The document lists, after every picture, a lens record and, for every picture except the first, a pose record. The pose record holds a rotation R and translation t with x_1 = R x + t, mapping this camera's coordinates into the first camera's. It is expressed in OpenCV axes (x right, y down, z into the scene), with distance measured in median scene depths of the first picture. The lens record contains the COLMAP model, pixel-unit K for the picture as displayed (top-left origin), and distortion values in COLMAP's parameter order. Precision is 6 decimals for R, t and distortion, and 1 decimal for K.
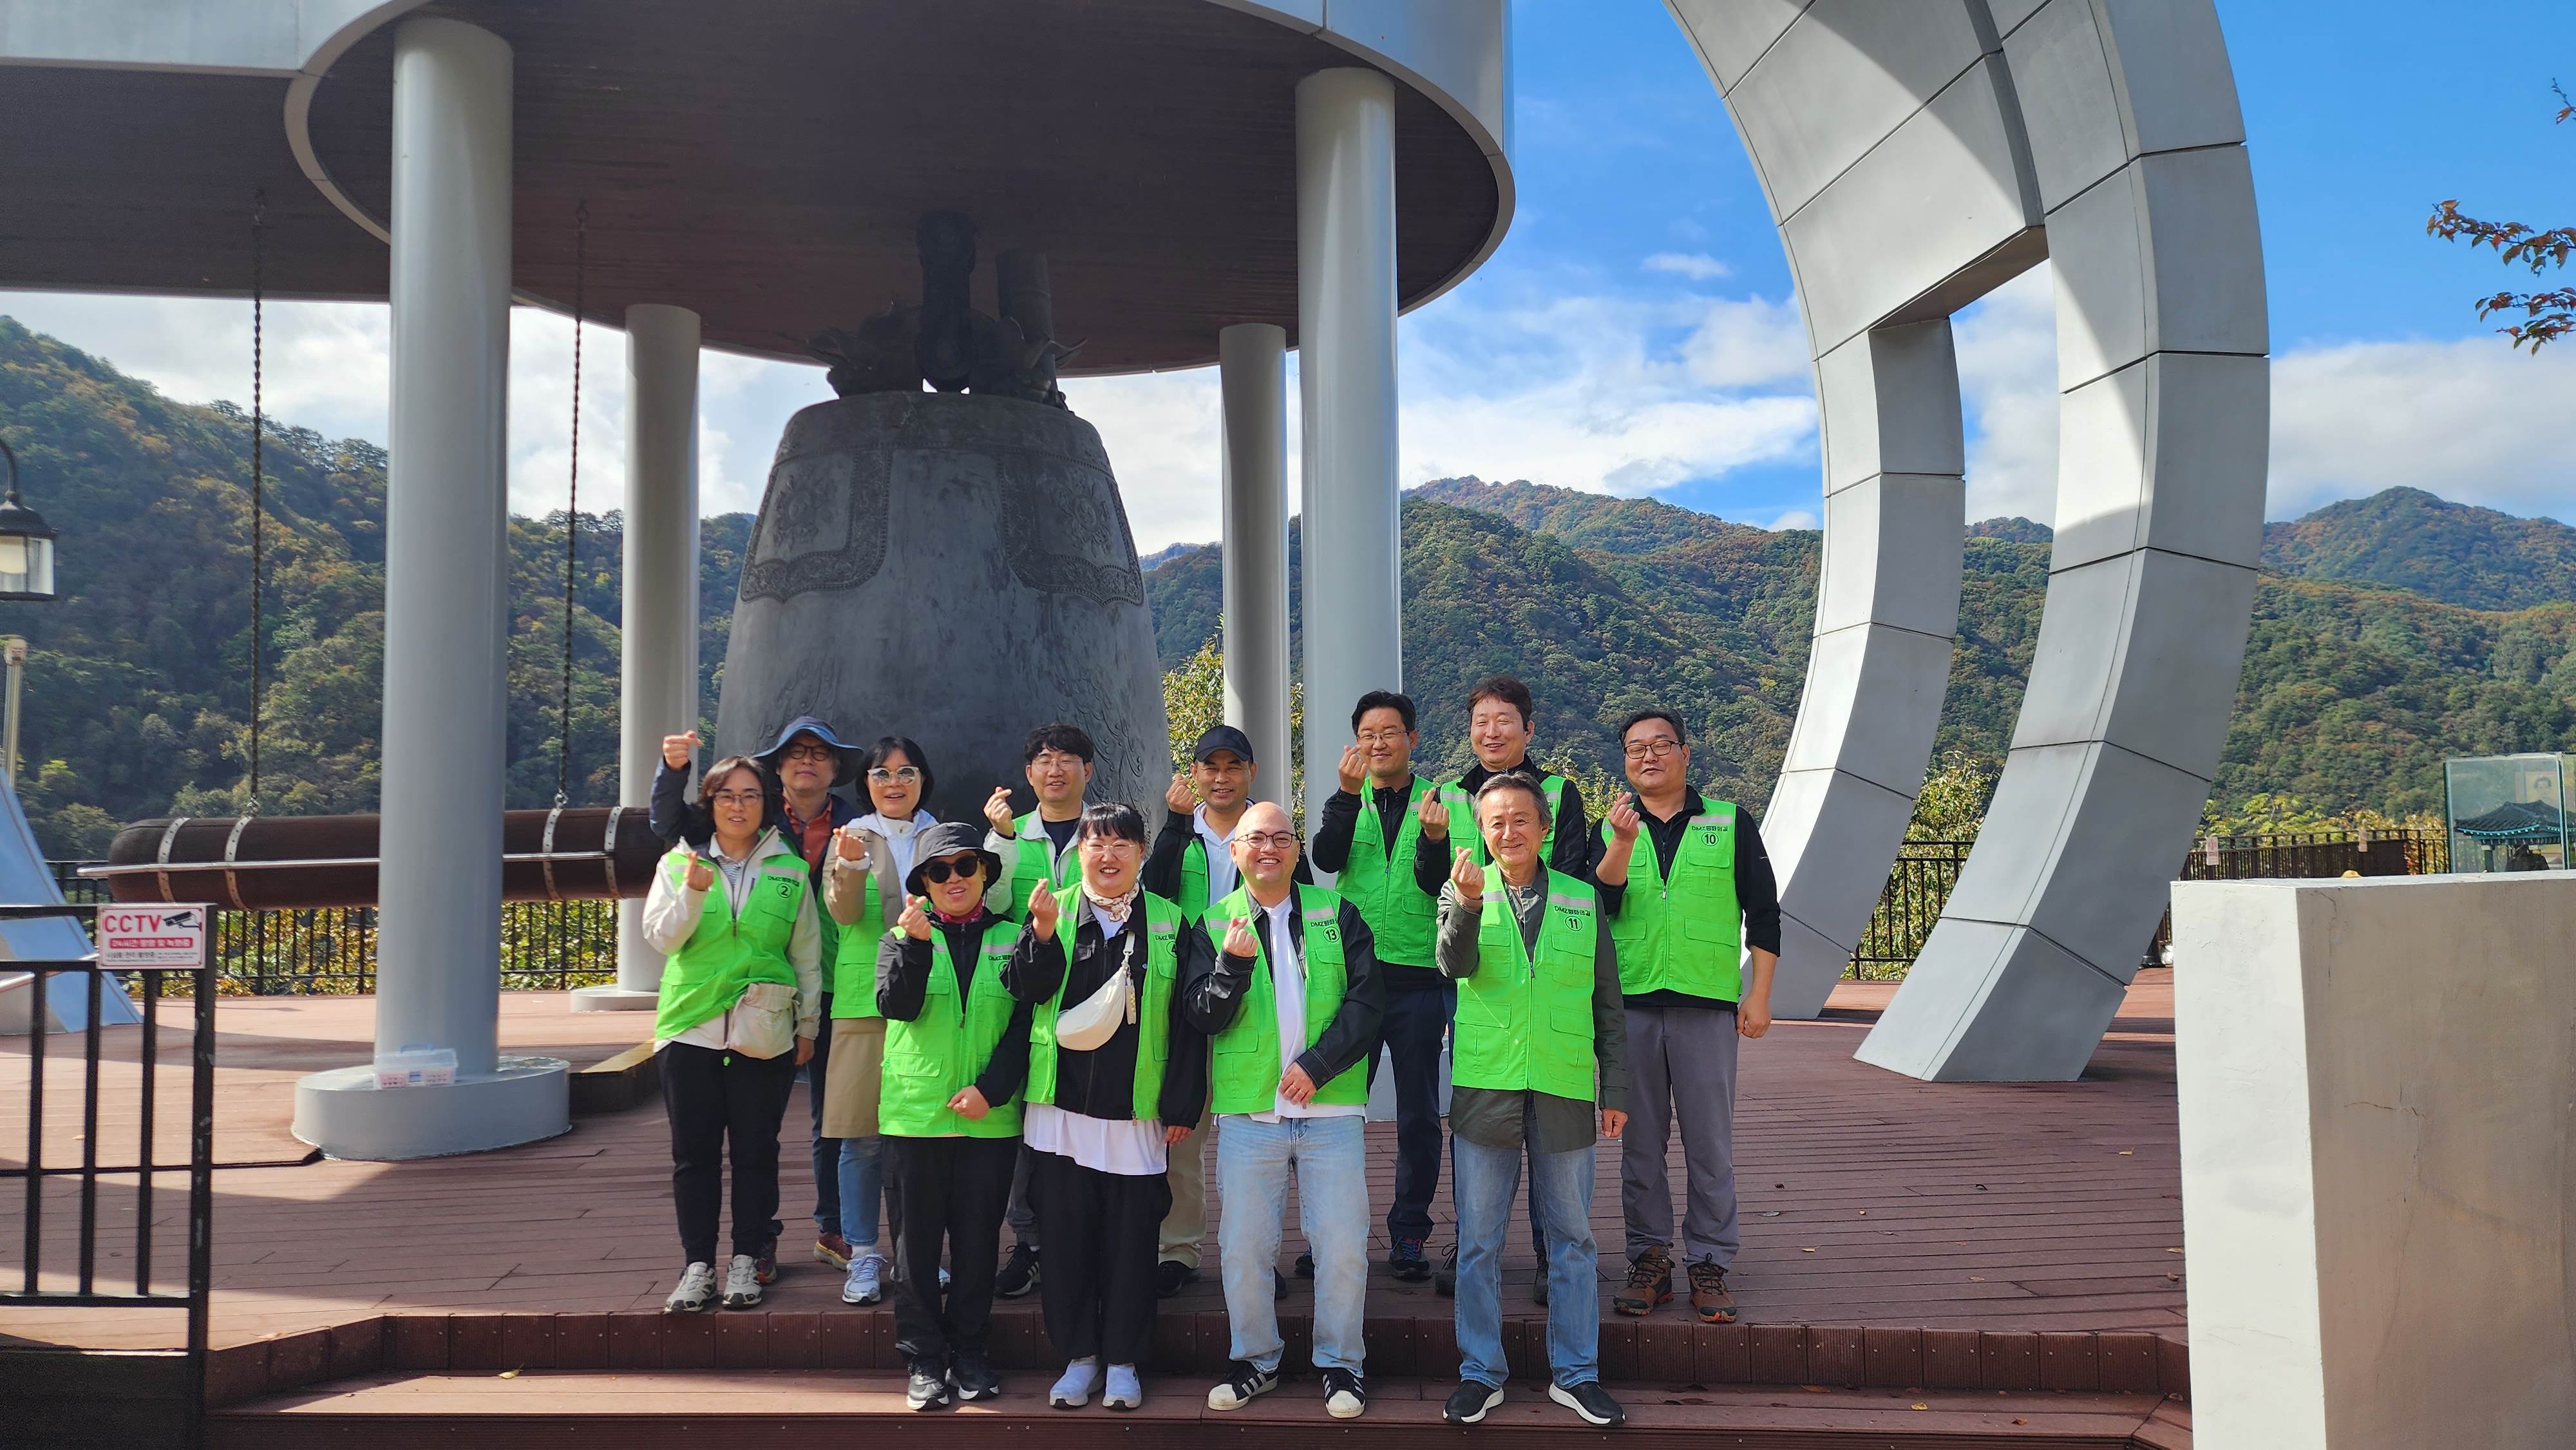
lens RADIAL K [[1785.2, 0, 1293.9], [0, 1785.2, 767.2], [0, 0, 1]] dist [0.104090, -0.124148]
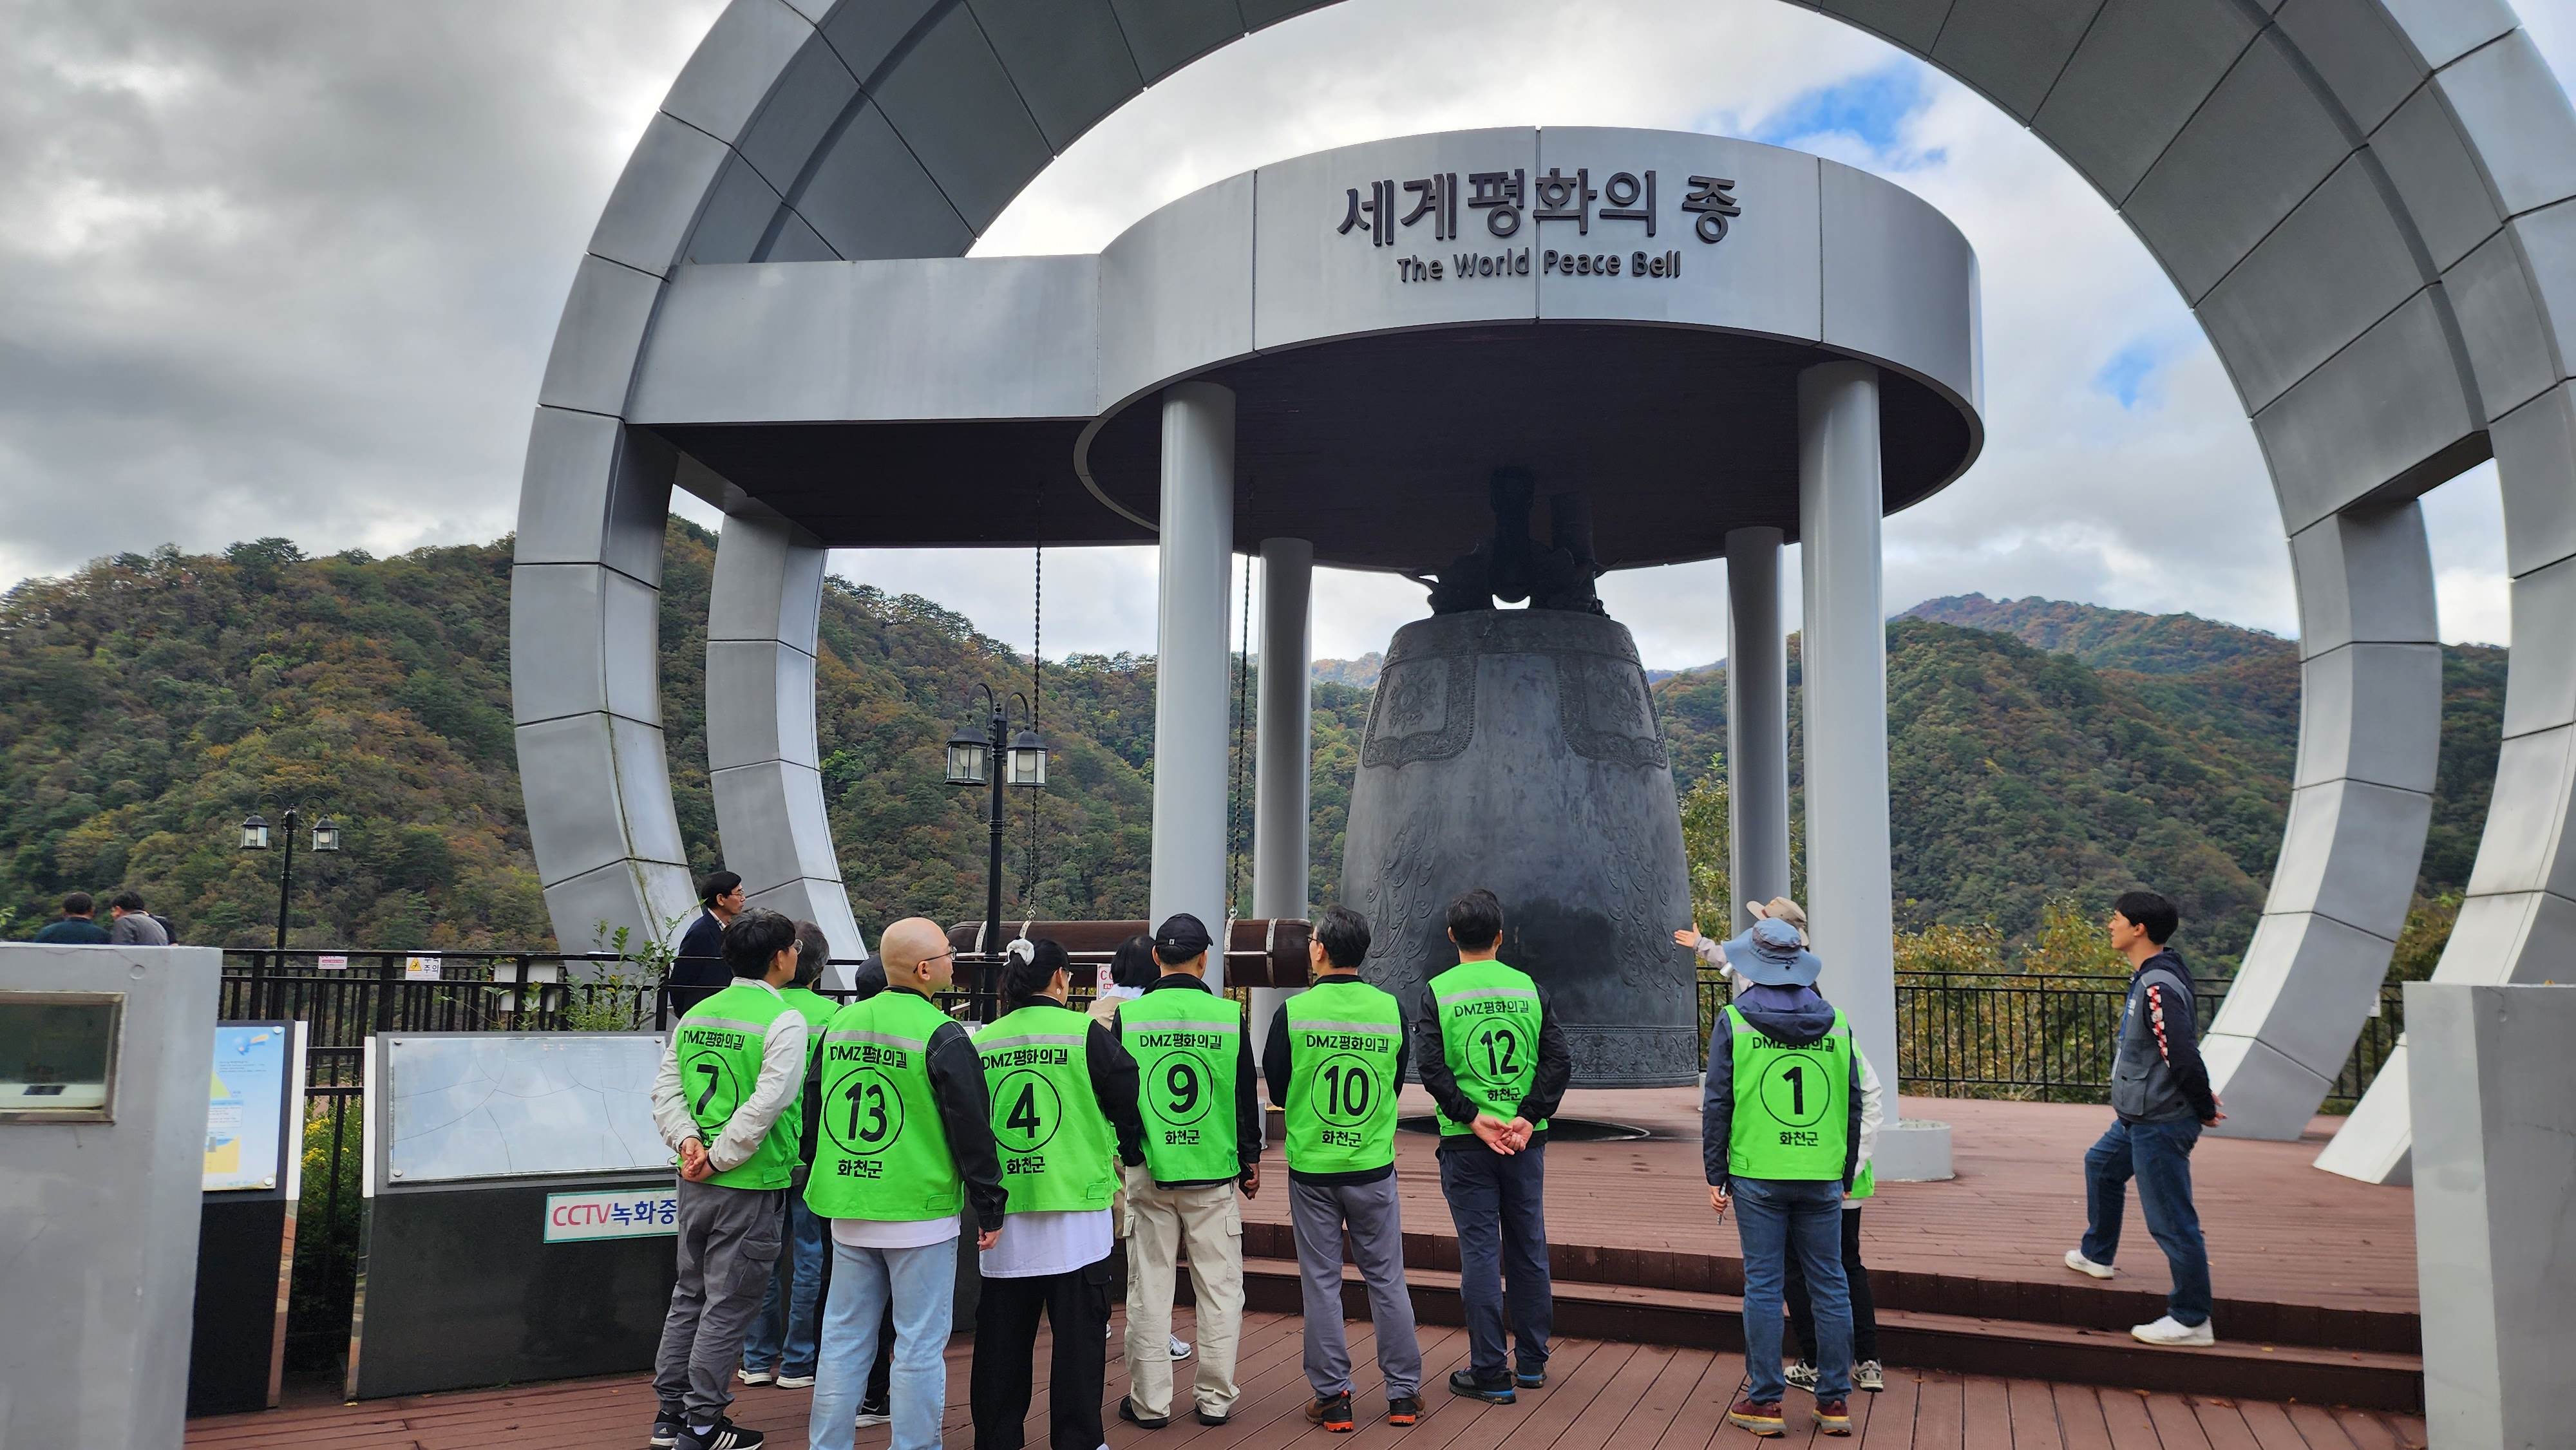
lens RADIAL K [[1785.2, 0, 1293.9], [0, 1785.2, 767.2], [0, 0, 1]] dist [0.104090, -0.124148]
pose [[0.965718, -0.002446, -0.259582, -0.011495], [-0.016340, 0.997400, -0.070187, 0.001842], [0.259079, 0.072023, 0.963167, -0.303797]]
